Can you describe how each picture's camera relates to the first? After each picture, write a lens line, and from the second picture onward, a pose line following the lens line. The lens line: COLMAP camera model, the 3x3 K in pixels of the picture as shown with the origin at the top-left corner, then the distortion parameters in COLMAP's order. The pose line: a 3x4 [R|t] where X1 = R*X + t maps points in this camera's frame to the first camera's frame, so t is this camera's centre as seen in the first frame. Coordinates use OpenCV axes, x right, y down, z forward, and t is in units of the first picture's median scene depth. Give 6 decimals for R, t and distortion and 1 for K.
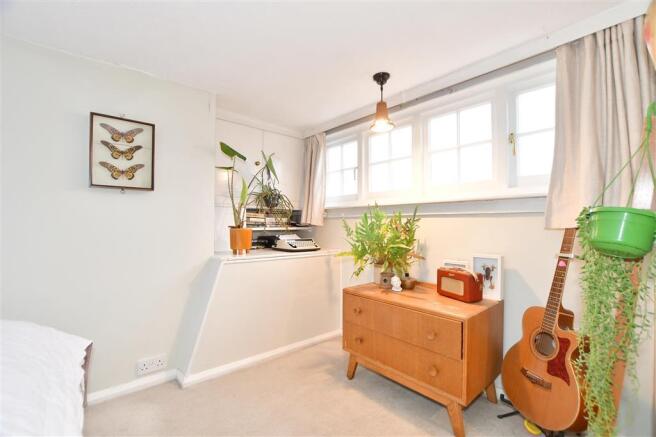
lens RADIAL K [[291.3, 0, 328.0], [0, 291.3, 218.5], [0, 0, 1]] dist [-0.017937, 0.000126]
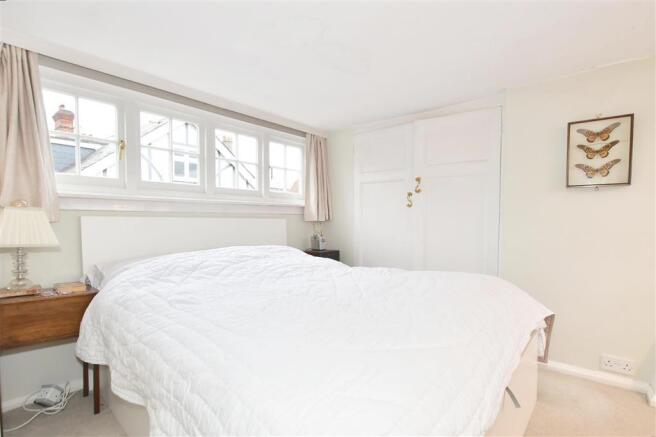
lens RADIAL K [[291.3, 0, 328.0], [0, 291.3, 218.5], [0, 0, 1]] dist [-0.017937, 0.000126]
pose [[0.092154, 0.006861, -0.995721, 0.229626], [-0.008756, 0.999943, 0.006080, 0.014741], [0.995706, 0.008158, 0.092209, -0.060472]]
